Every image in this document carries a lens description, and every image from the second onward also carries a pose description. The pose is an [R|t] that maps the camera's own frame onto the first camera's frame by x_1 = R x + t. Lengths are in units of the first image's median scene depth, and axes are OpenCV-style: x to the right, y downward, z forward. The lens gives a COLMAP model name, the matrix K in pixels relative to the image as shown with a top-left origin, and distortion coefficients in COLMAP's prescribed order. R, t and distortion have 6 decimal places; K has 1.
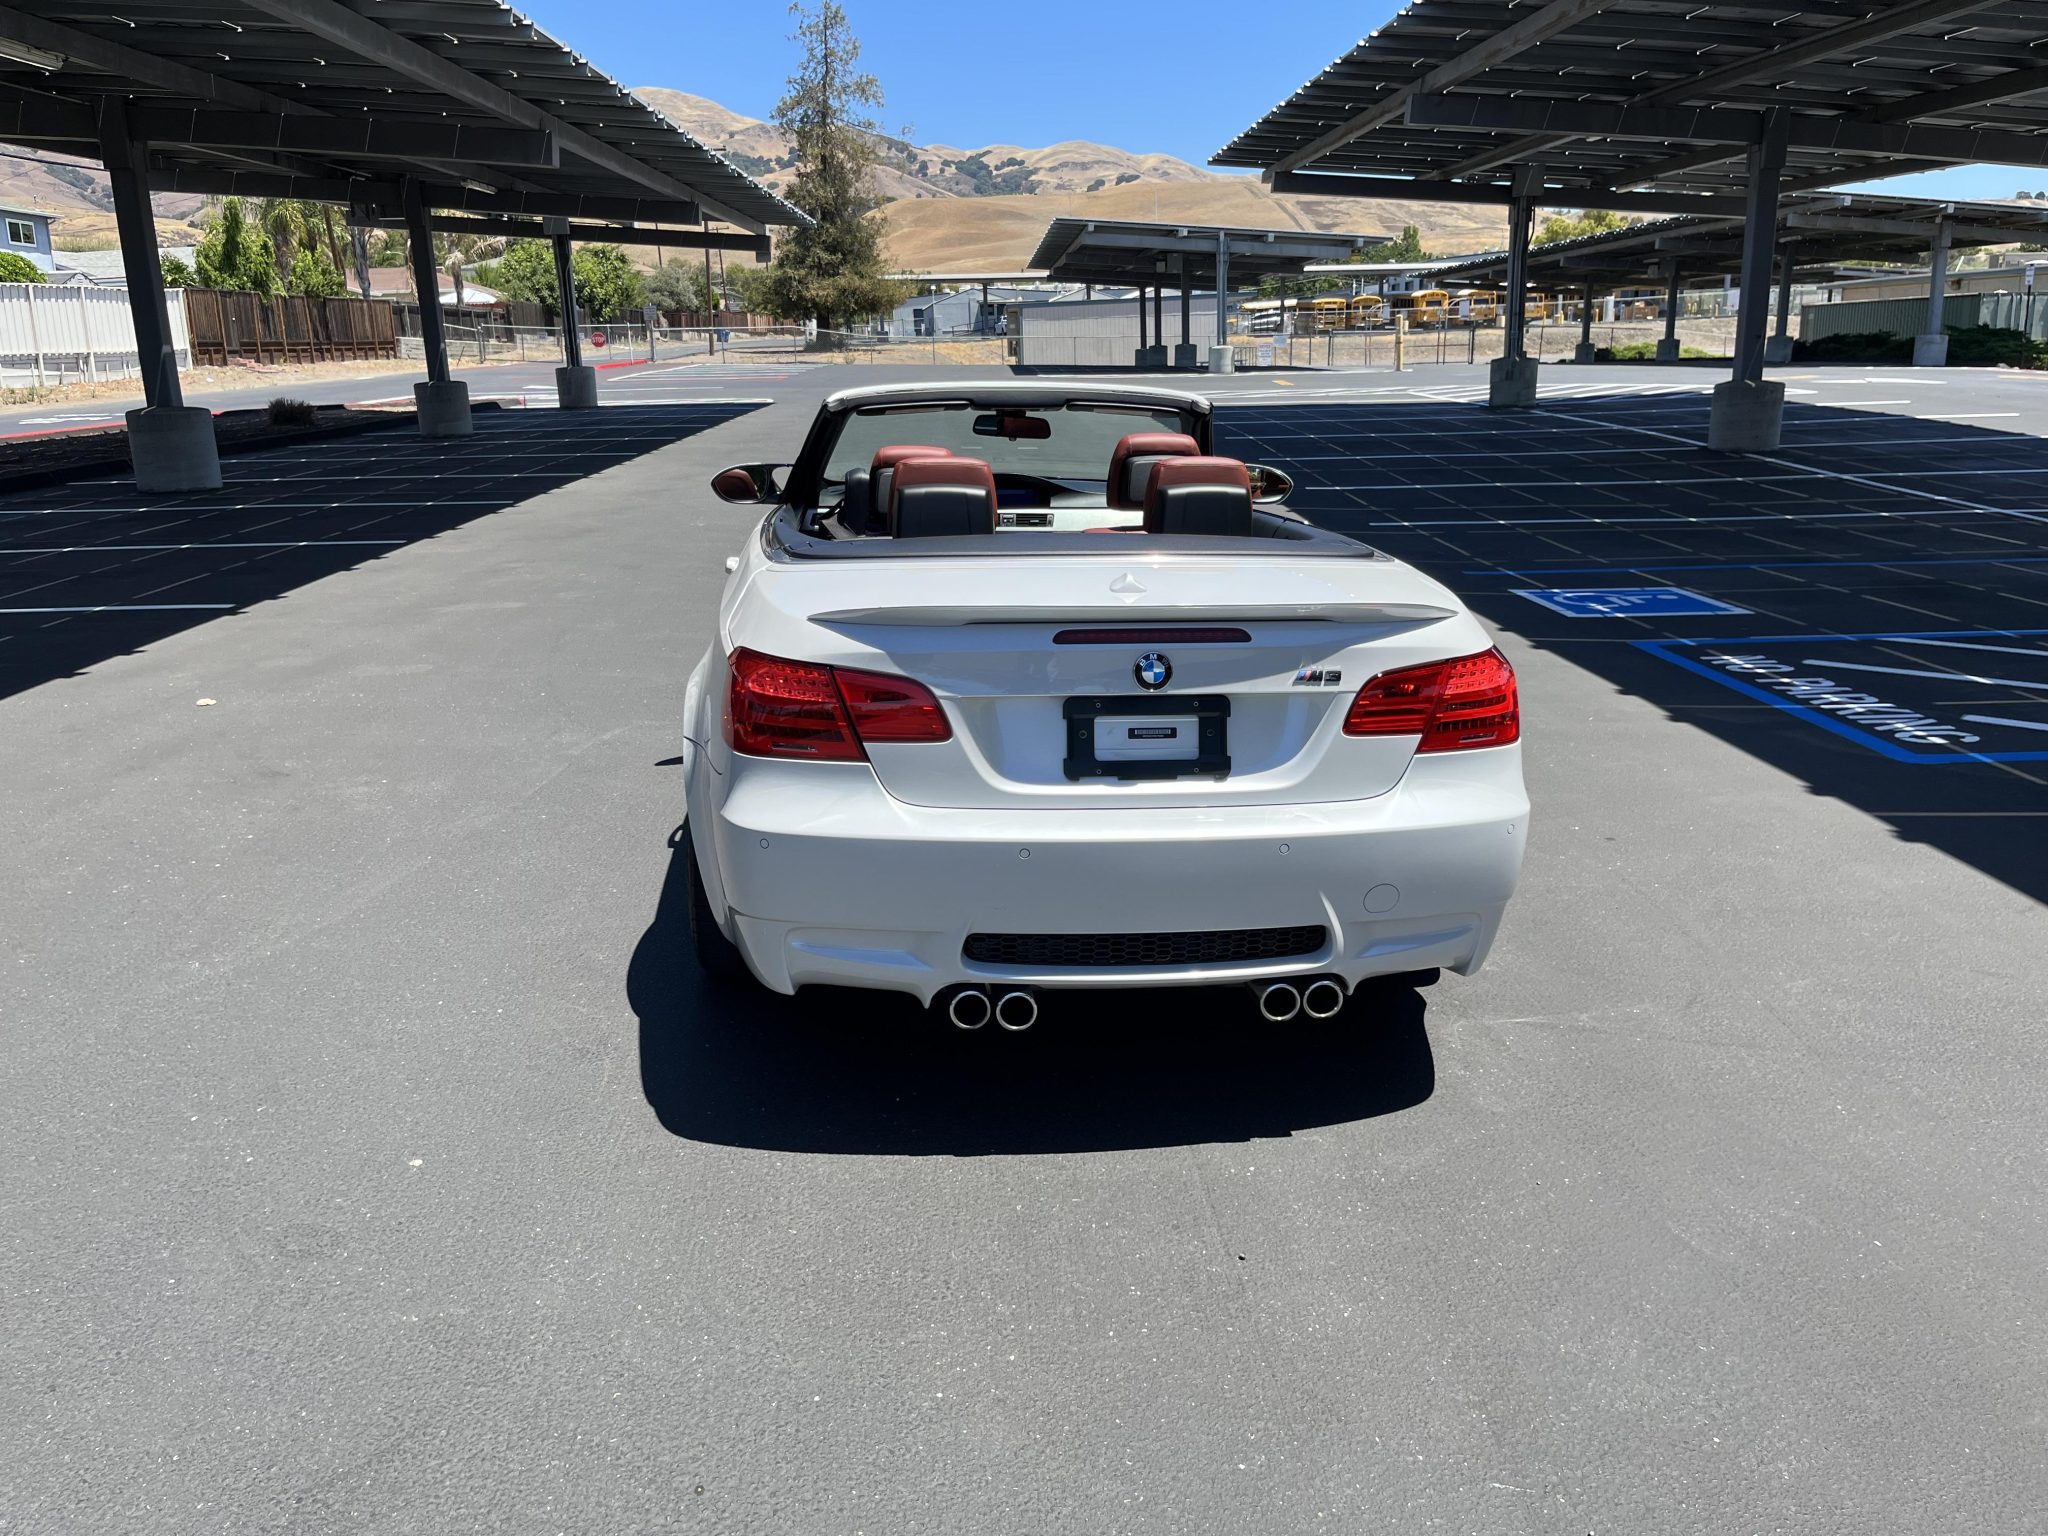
lens RADIAL K [[1559.1, 0, 1013.9], [0, 1559.1, 764.9], [0, 0, 1]] dist [0.054725, -0.070801]
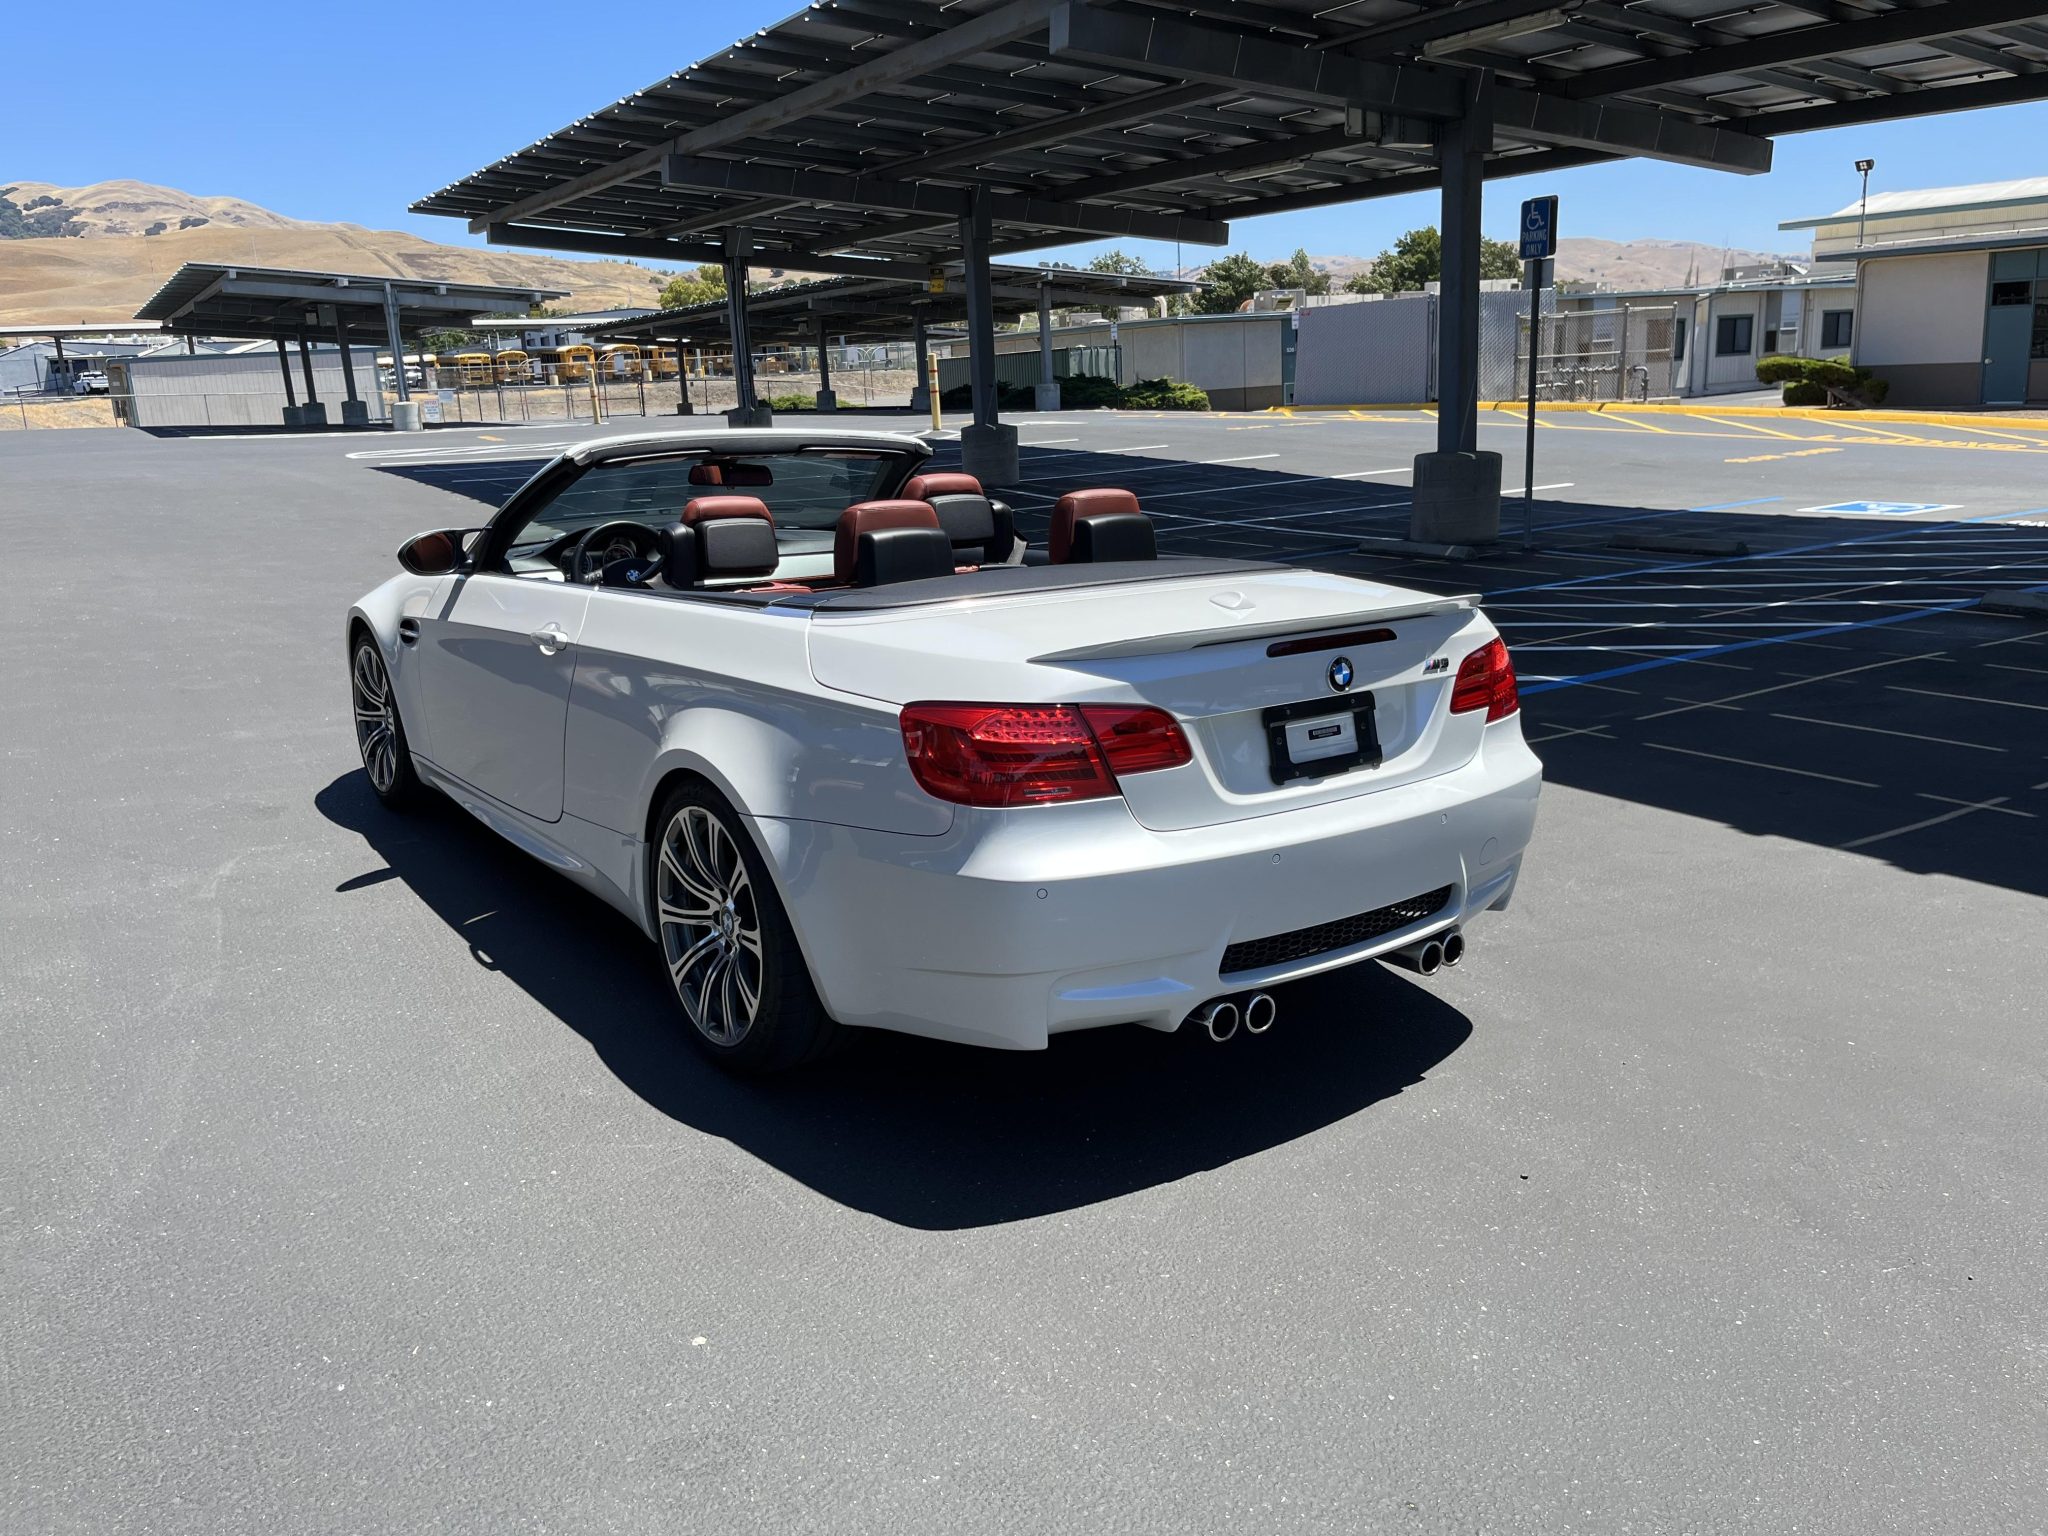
lens RADIAL K [[1559.1, 0, 1014.6], [0, 1559.1, 754.5], [0, 0, 1]] dist [0.054725, -0.070801]
pose [[0.864028, -0.129662, 0.486460, -0.098300], [0.148471, 0.988917, -0.000119, -0.005824], [-0.481053, 0.072328, 0.873703, 0.024583]]
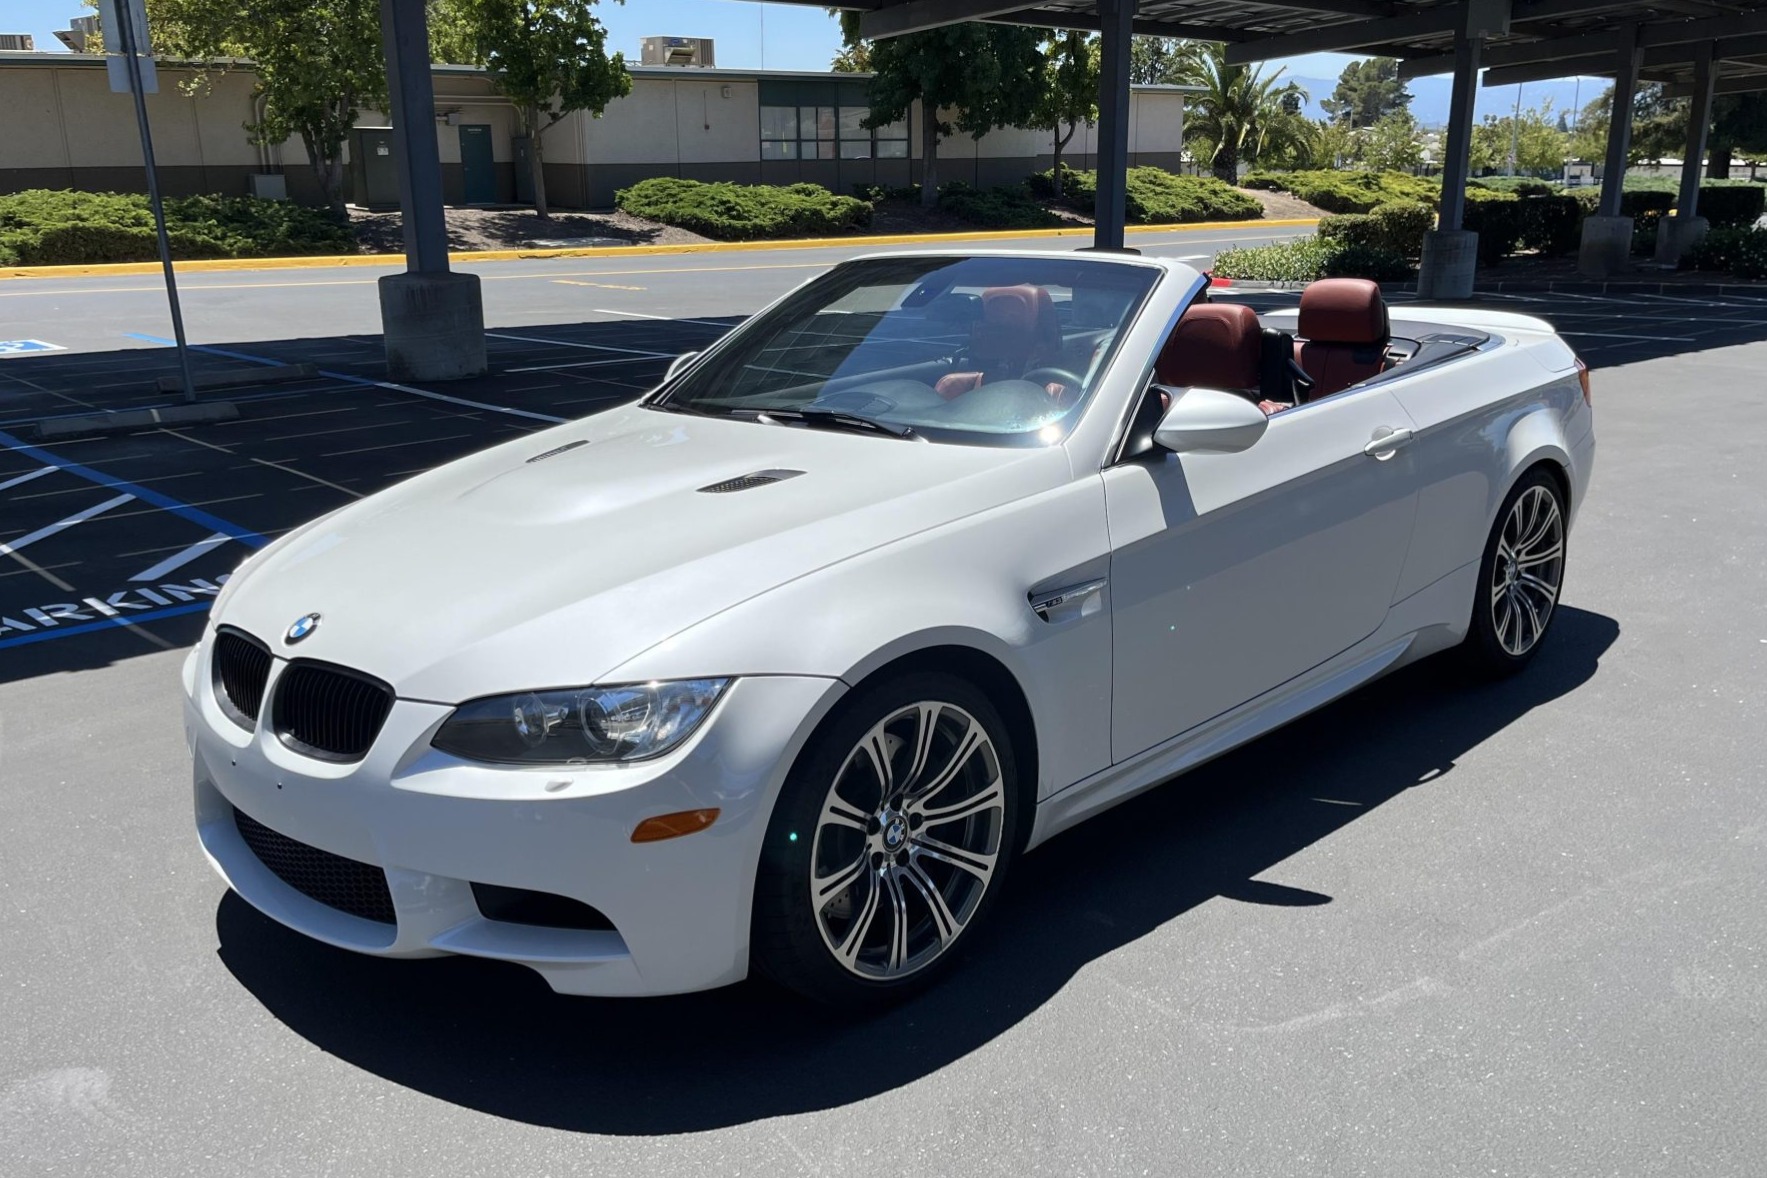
lens RADIAL K [[1561.7, 0, 920.5], [0, 1561.7, 623.9], [0, 0, 1]] dist [0.048954, -0.060307]
pose [[-0.669141, -0.189149, 0.718661, -0.167009], [0.207956, 0.880769, 0.425442, -0.119144], [-0.713446, 0.434131, -0.550024, 0.434522]]
